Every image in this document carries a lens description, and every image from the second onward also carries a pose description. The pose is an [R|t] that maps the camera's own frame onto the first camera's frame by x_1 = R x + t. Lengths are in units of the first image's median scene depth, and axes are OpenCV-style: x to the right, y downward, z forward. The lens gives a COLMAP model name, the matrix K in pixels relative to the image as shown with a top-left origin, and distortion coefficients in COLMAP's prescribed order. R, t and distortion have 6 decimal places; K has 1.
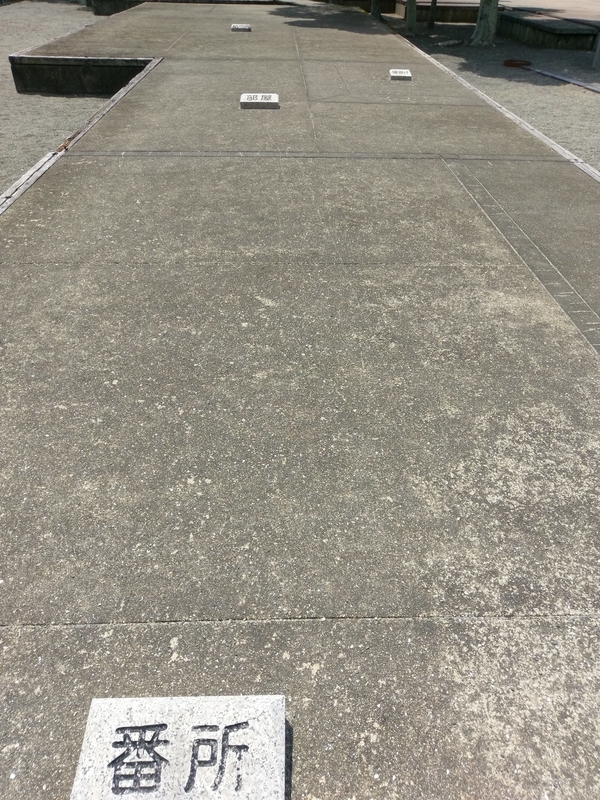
lens RADIAL K [[601.9, 0, 300.0], [0, 601.9, 400.0], [0, 0, 1]] dist [0.091870, -0.157279]
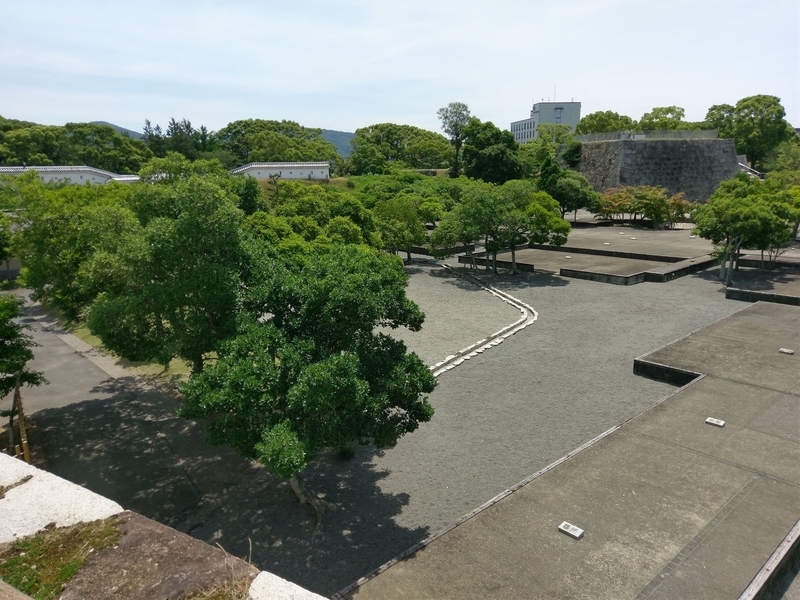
lens RADIAL K [[601.9, 0, 403.5], [0, 601.9, 287.7], [0, 0, 1]] dist [0.091870, -0.157279]
pose [[0.652195, 0.119246, -0.748613, 0.608853], [-0.423916, 0.876072, -0.229769, 0.074448], [0.628440, 0.467204, 0.621920, -1.046117]]
